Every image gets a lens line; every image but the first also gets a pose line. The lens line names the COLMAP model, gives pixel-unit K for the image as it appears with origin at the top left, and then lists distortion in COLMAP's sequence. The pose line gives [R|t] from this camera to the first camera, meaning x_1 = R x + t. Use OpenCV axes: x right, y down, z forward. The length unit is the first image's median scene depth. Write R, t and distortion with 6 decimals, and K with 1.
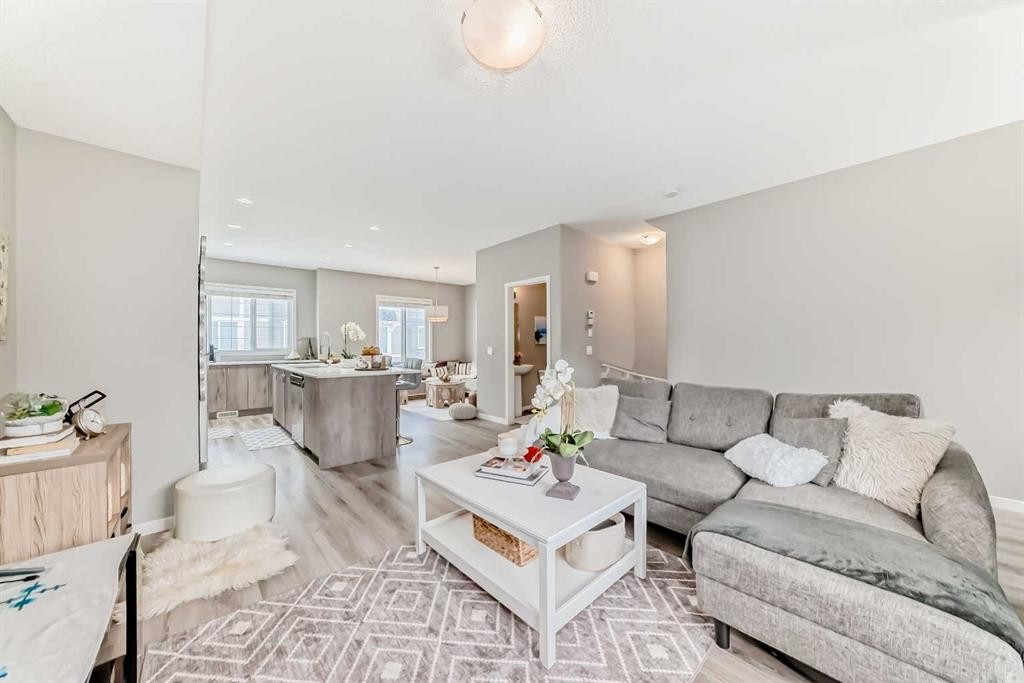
lens RADIAL K [[359.9, 0, 514.5], [0, 359.9, 346.4], [0, 0, 1]] dist [-0.029695, 0.008318]
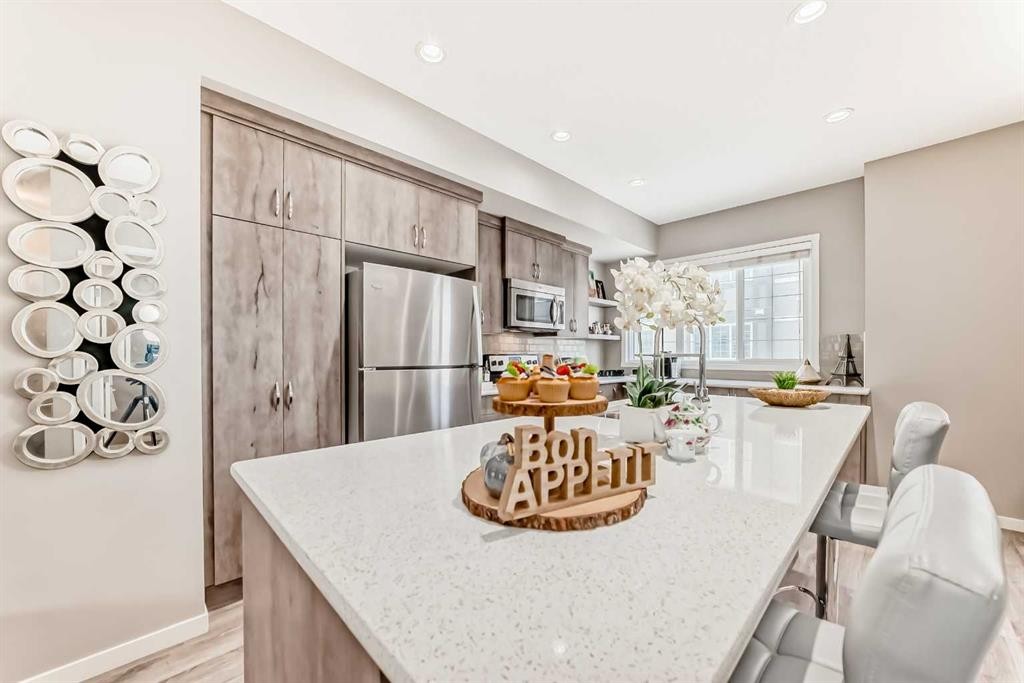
lens RADIAL K [[384.7, 0, 507.5], [0, 384.7, 355.9], [0, 0, 1]] dist [-0.012643, 0.000166]
pose [[0.027246, 0.009928, -0.999579, -0.122793], [-0.004406, 0.999942, 0.009811, -0.002309], [0.999619, 0.004136, 0.027288, 0.574317]]
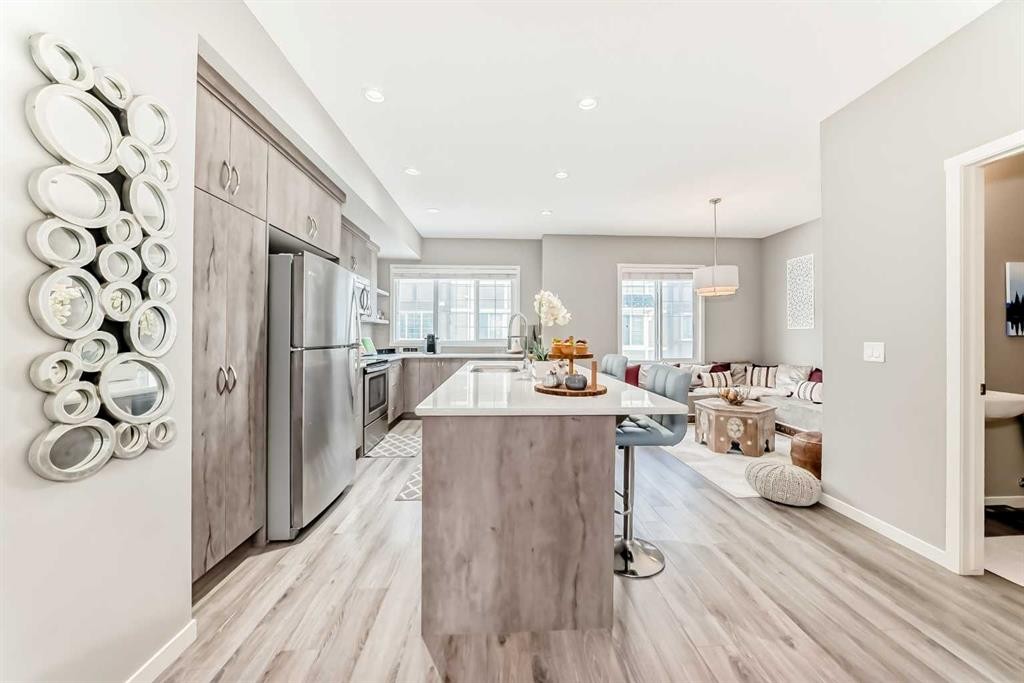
lens RADIAL K [[364.2, 0, 512.3], [0, 364.2, 333.5], [0, 0, 1]] dist [-0.037336, 0.011208]
pose [[0.764797, 0.002561, -0.644267, -0.095869], [-0.008927, 0.999938, -0.006622, -0.001296], [0.644210, 0.010816, 0.764772, 0.358285]]
